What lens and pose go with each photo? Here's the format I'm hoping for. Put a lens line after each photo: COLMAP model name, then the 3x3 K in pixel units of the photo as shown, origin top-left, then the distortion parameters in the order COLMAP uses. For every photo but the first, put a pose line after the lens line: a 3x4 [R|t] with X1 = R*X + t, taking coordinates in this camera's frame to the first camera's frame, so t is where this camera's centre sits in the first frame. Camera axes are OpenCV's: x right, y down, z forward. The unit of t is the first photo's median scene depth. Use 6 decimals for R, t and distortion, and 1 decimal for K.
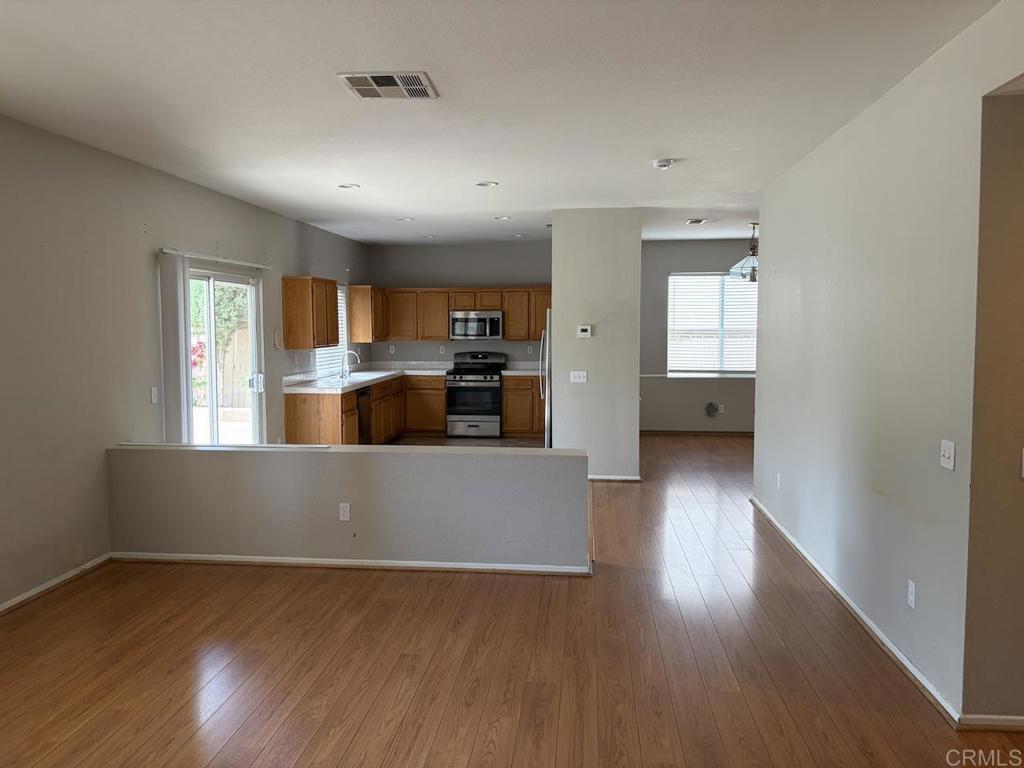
lens RADIAL K [[768.6, 0, 509.2], [0, 768.6, 386.3], [0, 0, 1]] dist [0.067746, -0.078027]
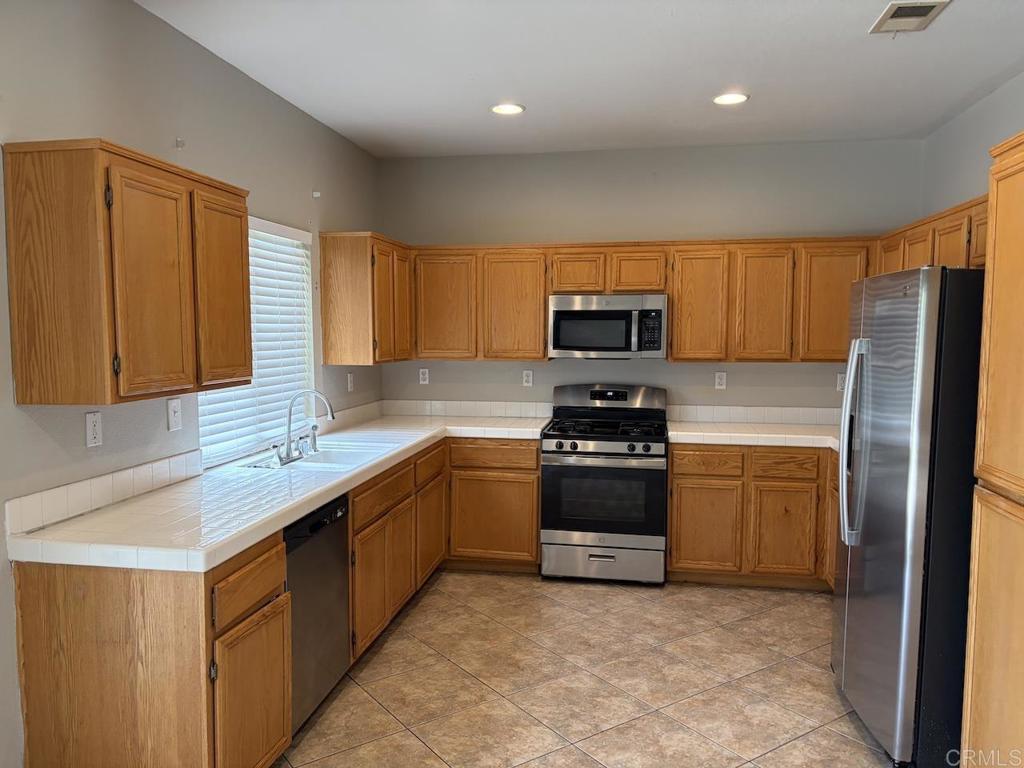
lens RADIAL K [[768.6, 0, 509.2], [0, 768.6, 386.3], [0, 0, 1]] dist [0.067746, -0.078027]
pose [[0.997910, 0.010171, -0.063813, -0.072431], [-0.010554, 0.999928, -0.005672, -0.042463], [0.063751, 0.006334, 0.997946, 0.562094]]
